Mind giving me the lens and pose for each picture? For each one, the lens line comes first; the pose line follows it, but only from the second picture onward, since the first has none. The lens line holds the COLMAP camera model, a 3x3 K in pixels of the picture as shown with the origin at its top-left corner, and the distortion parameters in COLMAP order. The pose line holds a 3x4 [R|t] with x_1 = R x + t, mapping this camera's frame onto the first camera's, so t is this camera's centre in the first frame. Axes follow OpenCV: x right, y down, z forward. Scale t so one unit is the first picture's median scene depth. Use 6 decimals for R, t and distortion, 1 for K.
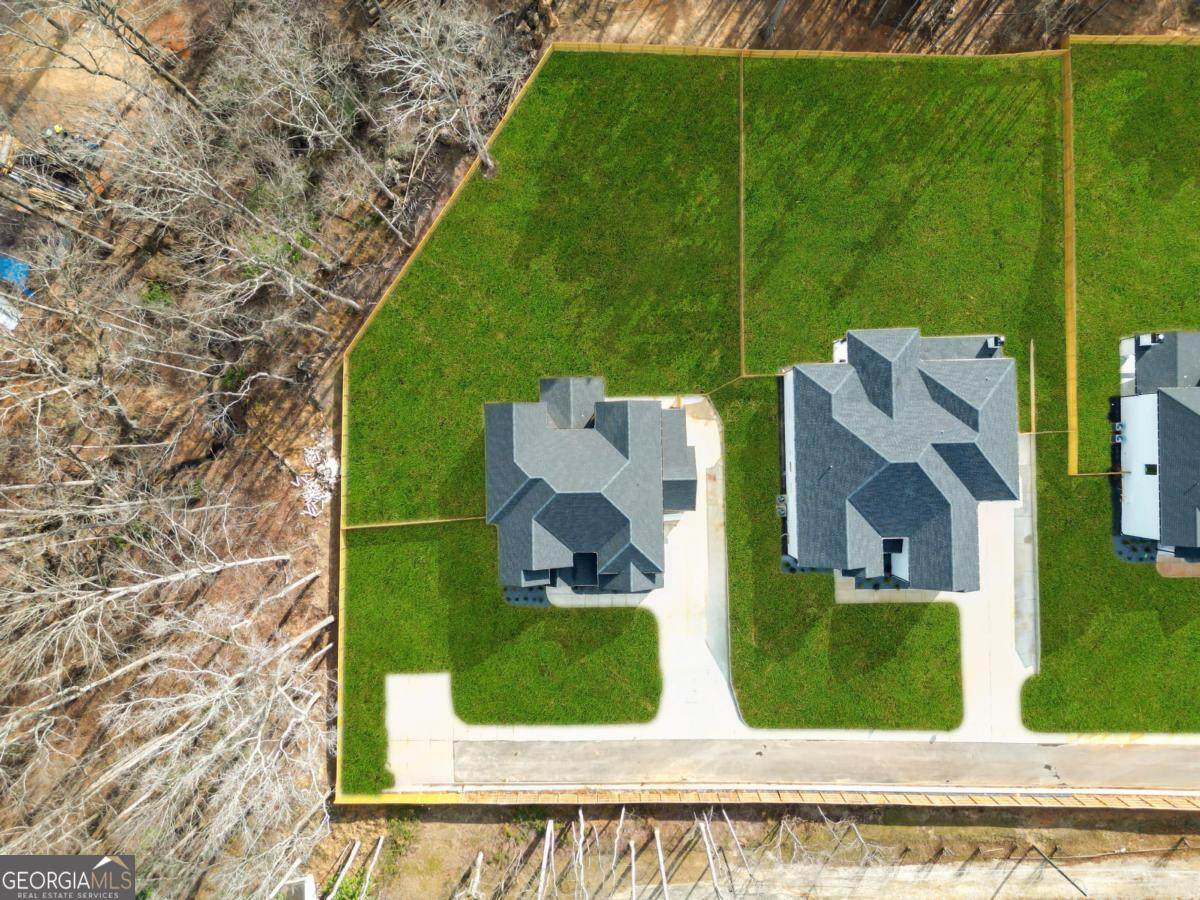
lens RADIAL K [[839.9, 0, 603.9], [0, 839.9, 448.1], [0, 0, 1]] dist [-0.007166, 0.001822]
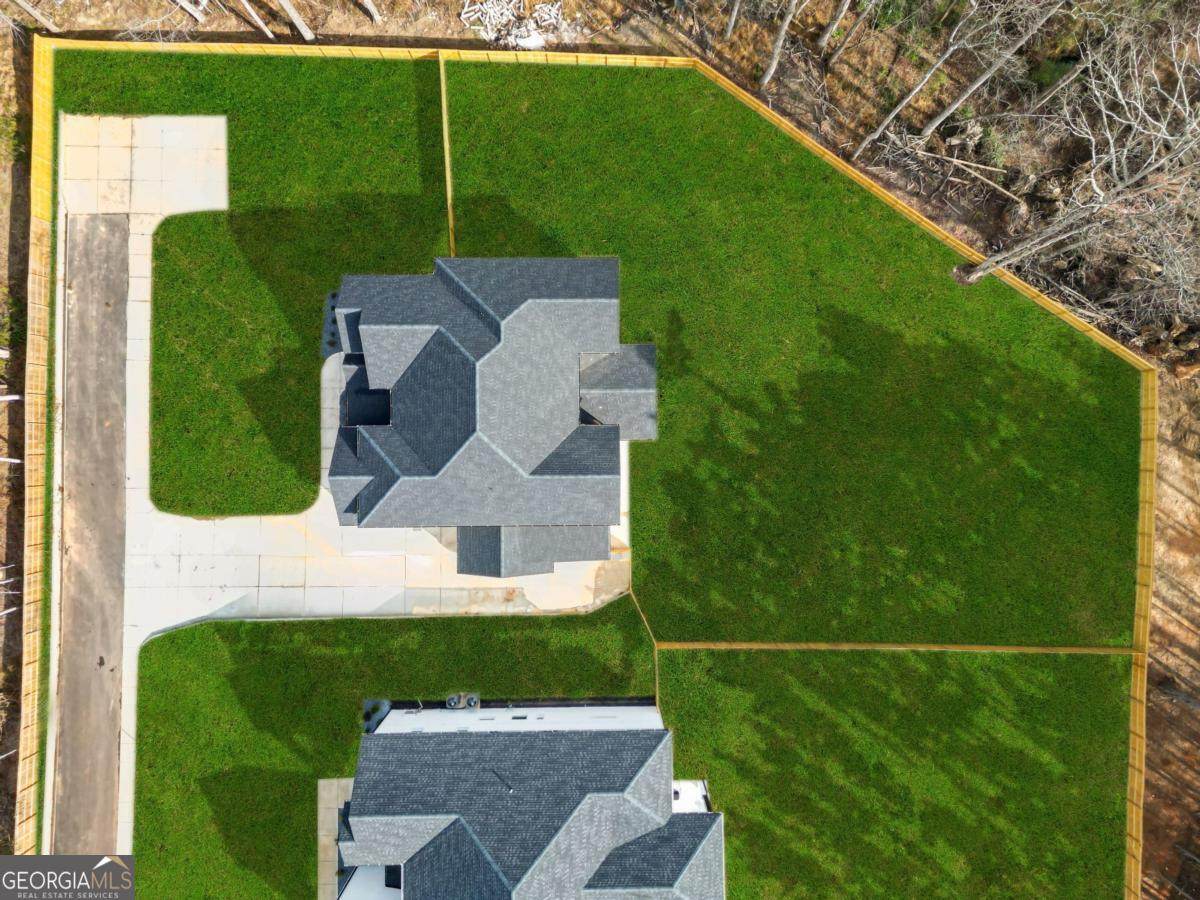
lens RADIAL K [[839.9, 0, 598.1], [0, 839.9, 445.7], [0, 0, 1]] dist [-0.007166, 0.001822]
pose [[-0.011976, 0.999923, 0.003349, 0.003338], [-0.999916, -0.011992, 0.004830, -0.039641], [0.004870, -0.003291, 0.999983, 0.321641]]
